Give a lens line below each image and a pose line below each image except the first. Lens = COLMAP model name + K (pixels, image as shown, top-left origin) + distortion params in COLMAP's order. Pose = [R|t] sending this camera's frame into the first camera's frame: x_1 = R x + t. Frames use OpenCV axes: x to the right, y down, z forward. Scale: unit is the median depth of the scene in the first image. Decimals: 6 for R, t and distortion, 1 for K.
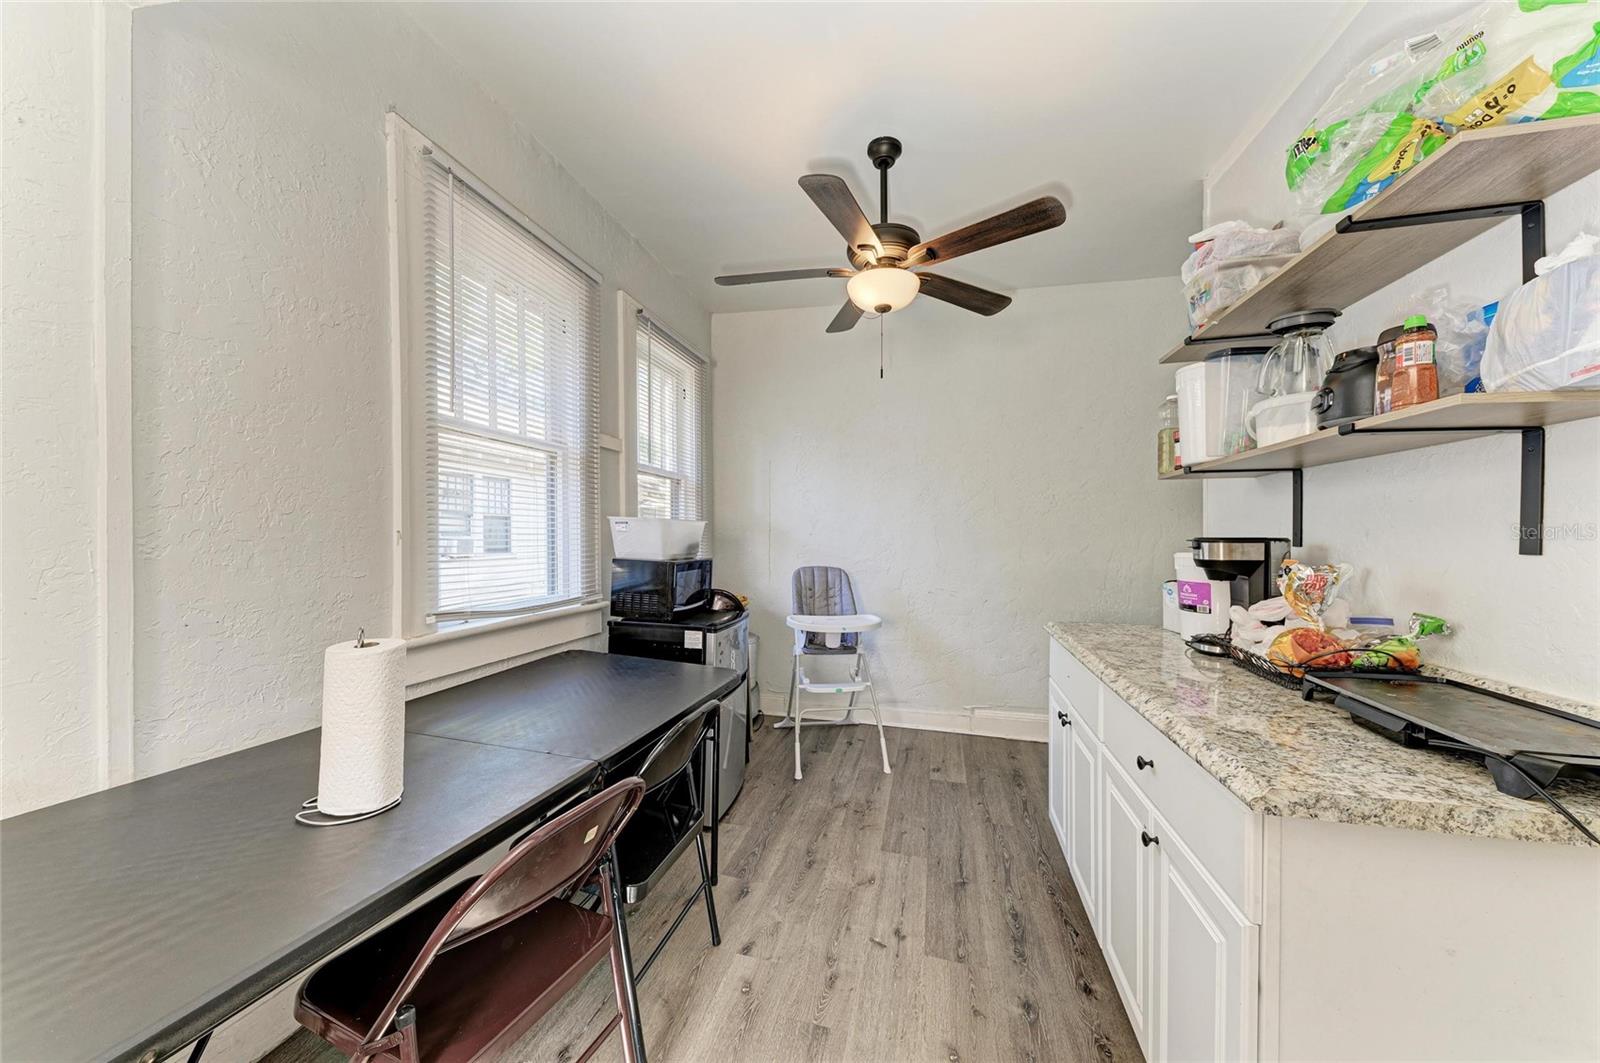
lens RADIAL K [[547.1, 0, 796.0], [0, 547.1, 534.2], [0, 0, 1]] dist [0.012742, -0.004627]
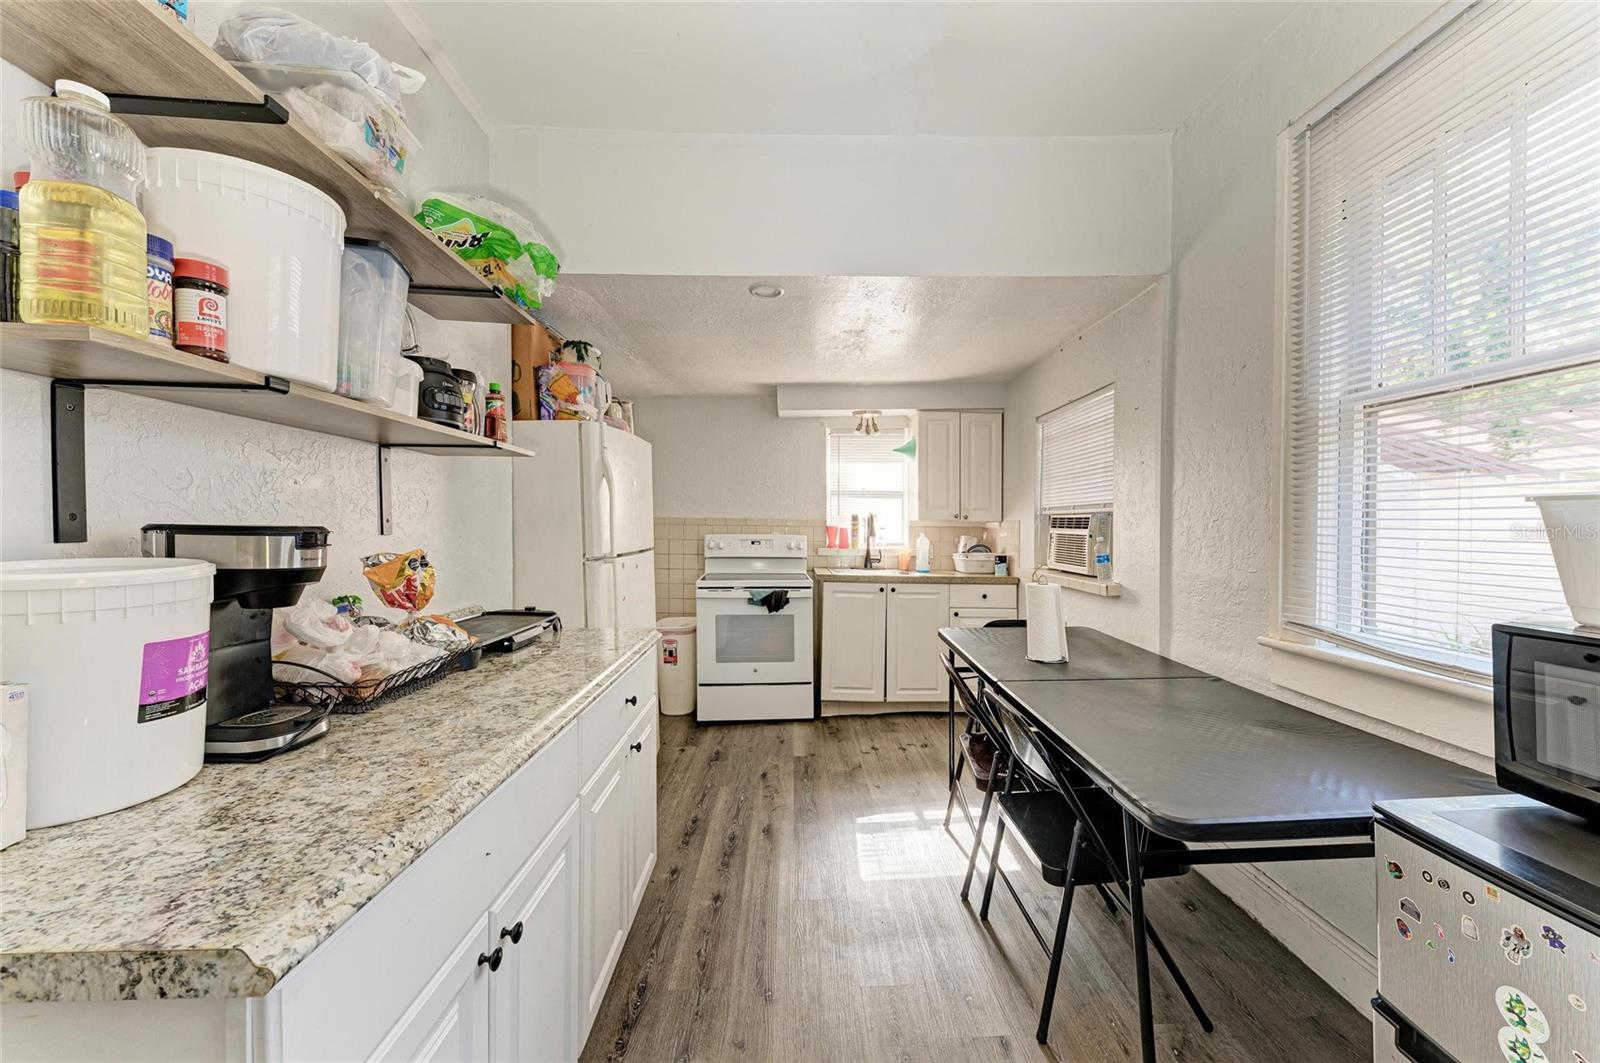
lens RADIAL K [[577.5, 0, 833.4], [0, 577.5, 529.1], [0, 0, 1]] dist [0.016175, -0.005020]
pose [[-0.942564, -0.005012, -0.333989, 0.548749], [-0.009481, 0.999886, 0.011752, -0.022783], [0.333892, 0.014244, -0.942504, 2.158621]]
